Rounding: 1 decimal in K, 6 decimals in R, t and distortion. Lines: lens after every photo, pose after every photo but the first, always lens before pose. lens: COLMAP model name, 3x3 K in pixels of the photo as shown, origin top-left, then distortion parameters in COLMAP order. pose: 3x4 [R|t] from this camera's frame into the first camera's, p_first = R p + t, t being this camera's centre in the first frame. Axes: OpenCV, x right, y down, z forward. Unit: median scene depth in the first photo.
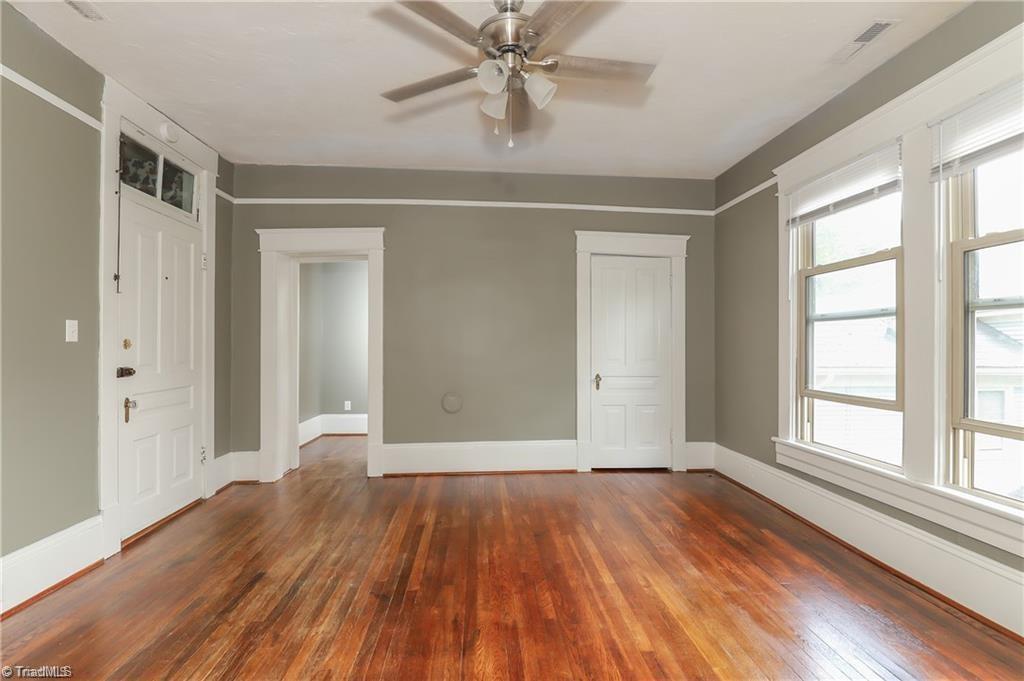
lens RADIAL K [[461.6, 0, 511.0], [0, 461.6, 347.9], [0, 0, 1]] dist [-0.000450, -0.000199]
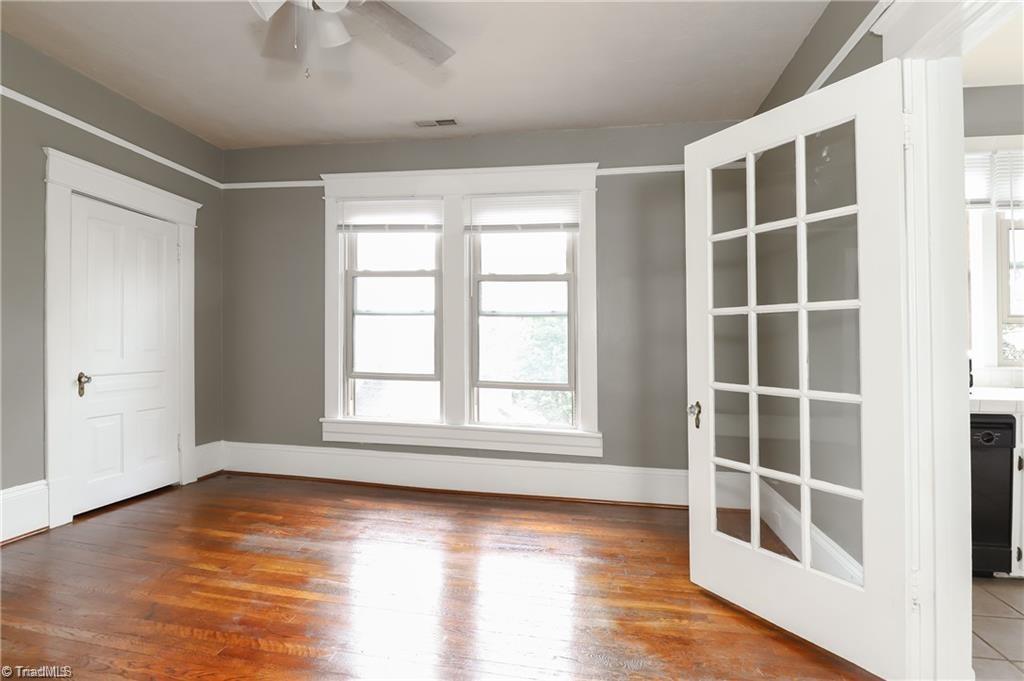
lens RADIAL K [[475.9, 0, 515.4], [0, 475.9, 331.7], [0, 0, 1]] dist [-0.001380, -0.000807]
pose [[0.244943, 0.017761, 0.969375, -0.450144], [-0.011185, 0.999817, -0.015493, 0.000885], [-0.969473, -0.007047, 0.245097, 0.302031]]
